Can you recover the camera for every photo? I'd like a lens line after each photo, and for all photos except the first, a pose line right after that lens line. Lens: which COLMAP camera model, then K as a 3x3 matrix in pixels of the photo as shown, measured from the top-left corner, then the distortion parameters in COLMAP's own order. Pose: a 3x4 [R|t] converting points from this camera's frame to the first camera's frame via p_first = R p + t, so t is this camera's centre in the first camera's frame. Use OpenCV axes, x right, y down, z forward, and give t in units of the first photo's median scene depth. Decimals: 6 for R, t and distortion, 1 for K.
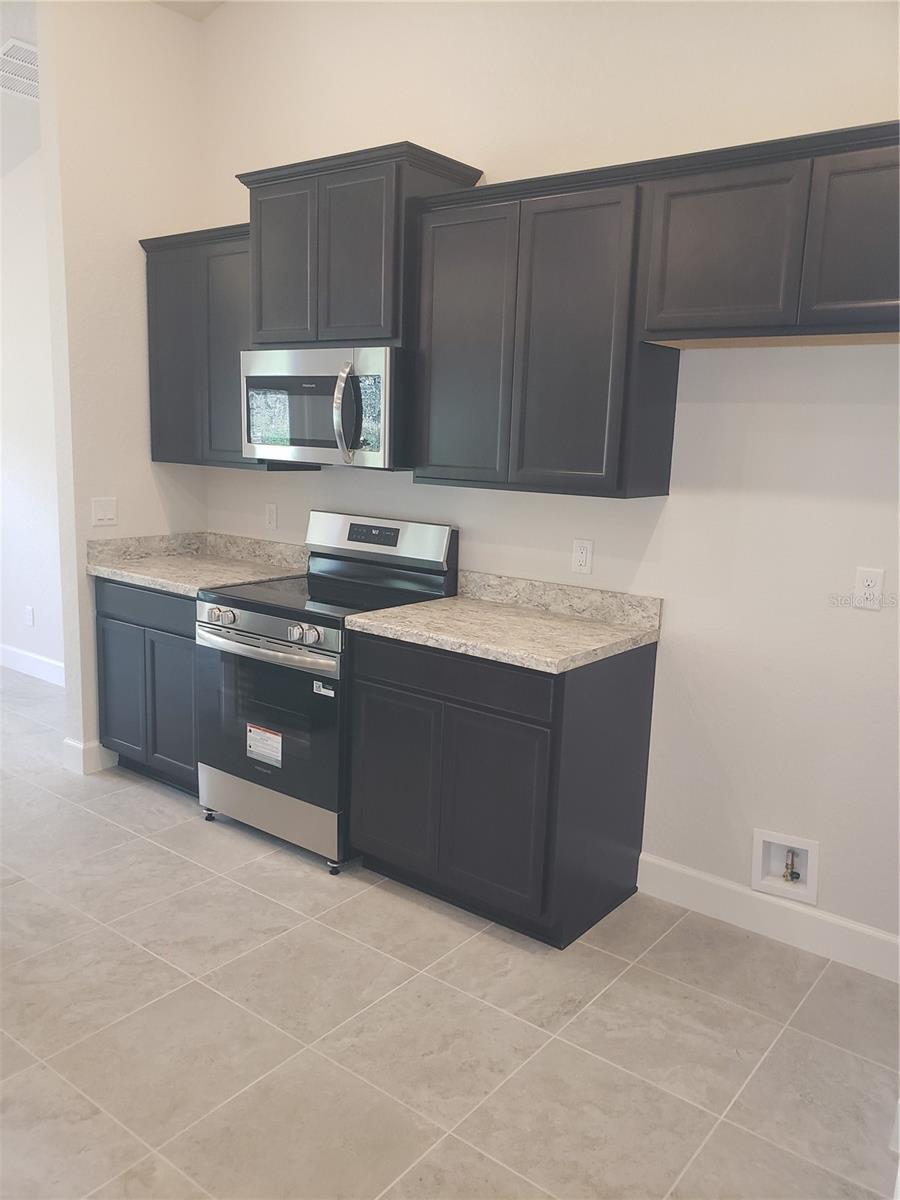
lens RADIAL K [[942.9, 0, 450.0], [0, 942.9, 600.0], [0, 0, 1]] dist [0.052873, -0.004148]
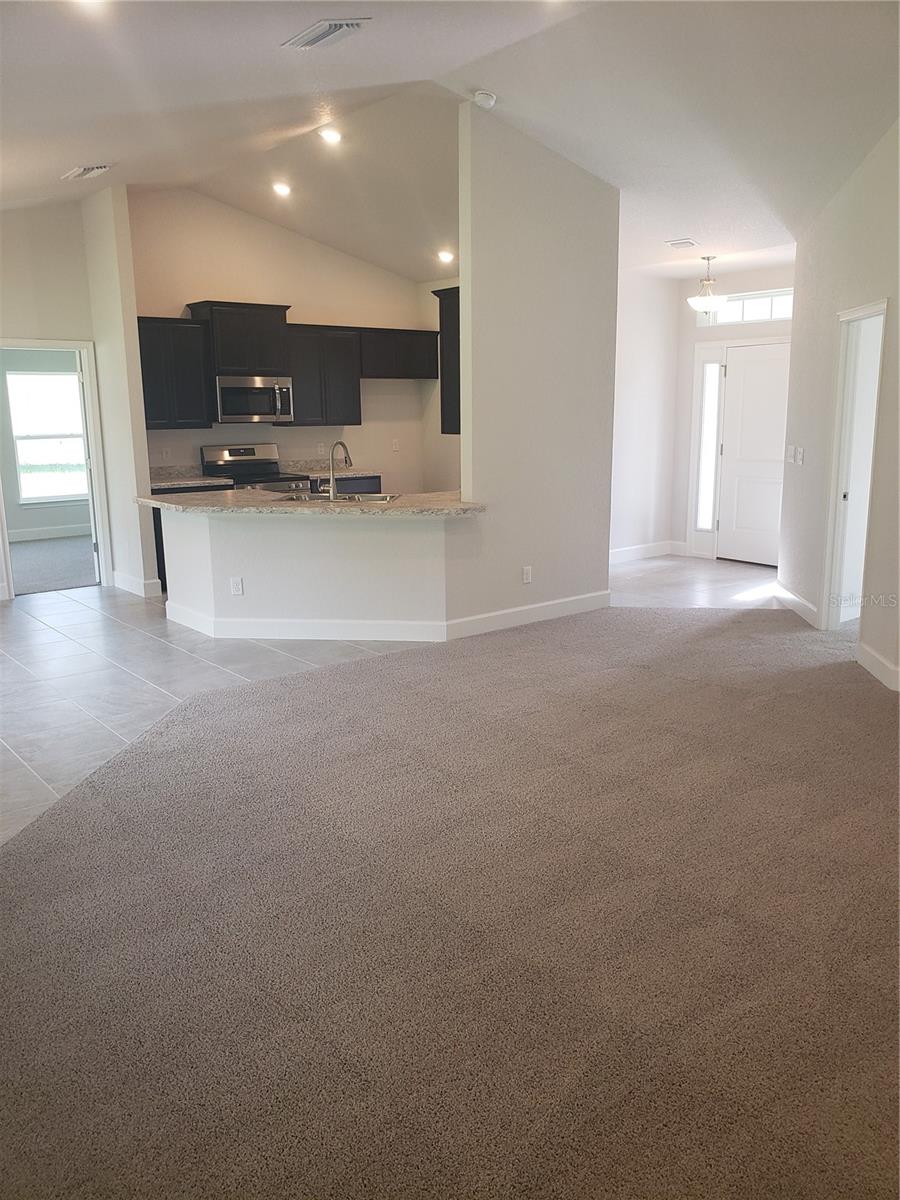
lens RADIAL K [[942.9, 0, 450.0], [0, 942.9, 600.0], [0, 0, 1]] dist [0.052873, -0.004148]
pose [[0.230235, -0.233123, 0.944799, -2.531123], [0.188594, 0.963164, 0.191696, -0.077581], [-0.954685, 0.134049, 0.265719, -0.074168]]
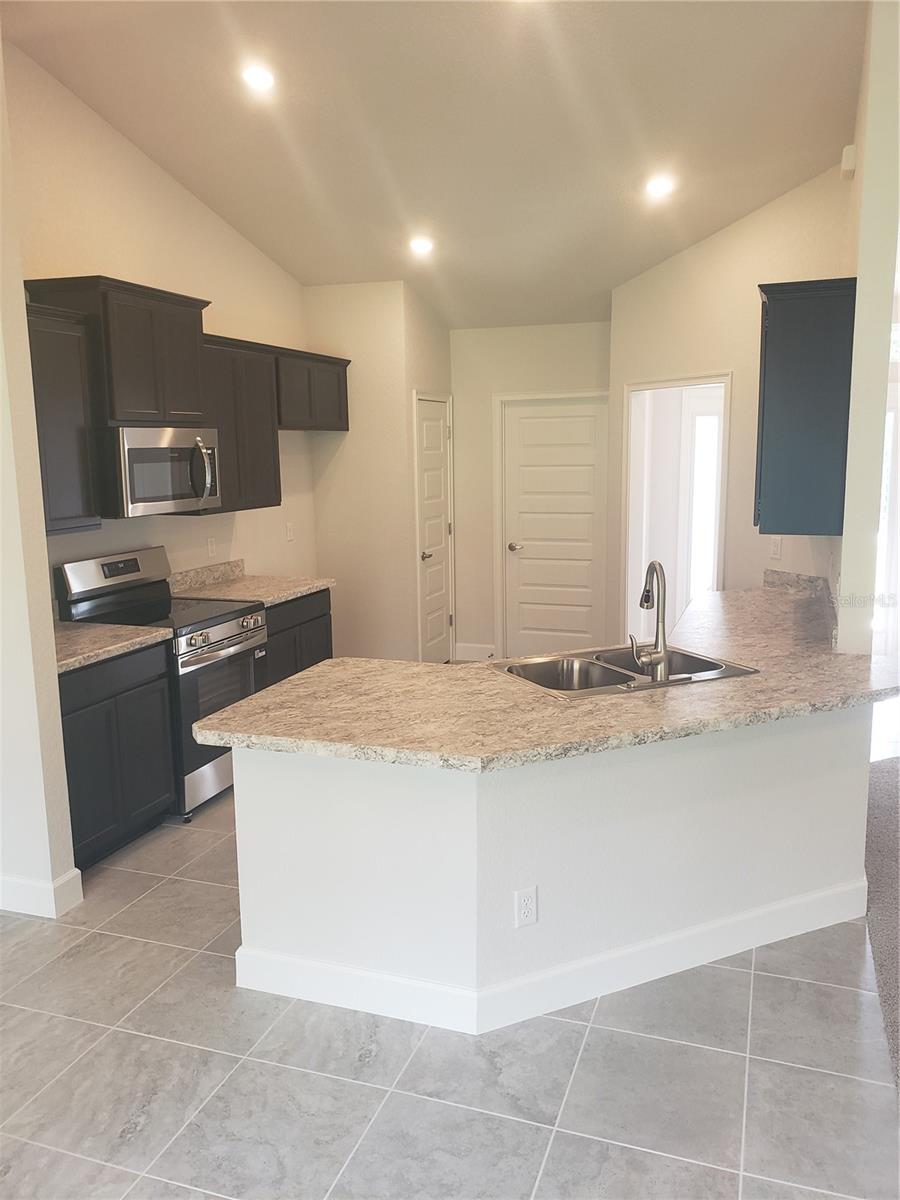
lens RADIAL K [[942.9, 0, 450.0], [0, 942.9, 600.0], [0, 0, 1]] dist [0.052873, -0.004148]
pose [[-0.316393, -0.188117, 0.929789, -1.550296], [0.165525, 0.954156, 0.249373, -0.300198], [-0.934075, 0.232804, -0.270750, 1.056571]]
